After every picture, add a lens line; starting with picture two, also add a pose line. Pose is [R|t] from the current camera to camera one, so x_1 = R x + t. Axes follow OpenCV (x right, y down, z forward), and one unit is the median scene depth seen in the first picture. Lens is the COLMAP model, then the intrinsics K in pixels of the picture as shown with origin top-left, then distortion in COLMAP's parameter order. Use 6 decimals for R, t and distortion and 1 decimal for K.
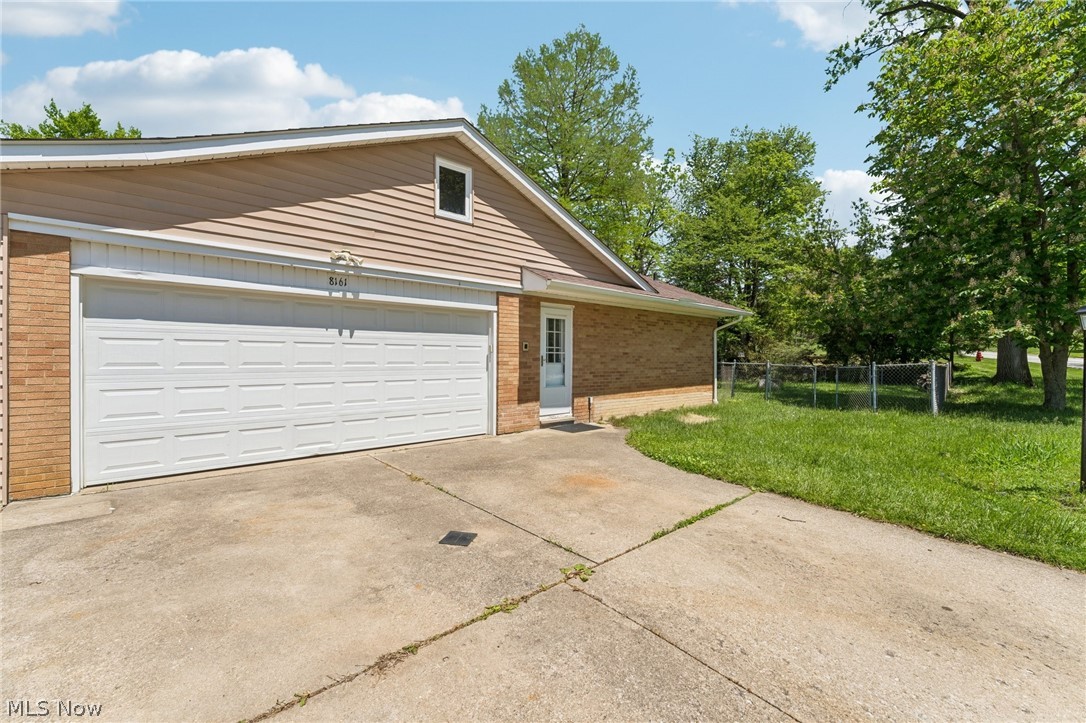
lens RADIAL K [[423.5, 0, 544.5], [0, 423.5, 357.5], [0, 0, 1]] dist [-0.000454, -0.000012]
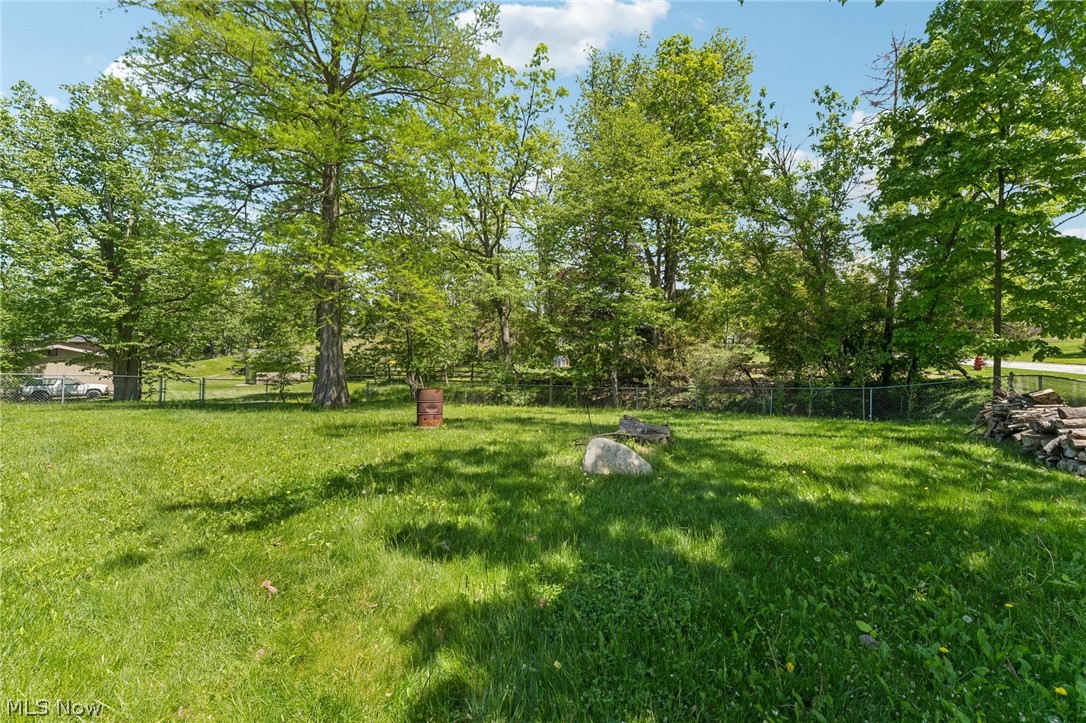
lens RADIAL K [[423.5, 0, 541.7], [0, 423.5, 365.7], [0, 0, 1]] dist [-0.000454, -0.000012]
pose [[0.994416, -0.006057, 0.105360, 0.297571], [0.006285, 0.999979, -0.001830, -0.001440], [-0.105347, 0.002482, 0.994432, 0.467502]]
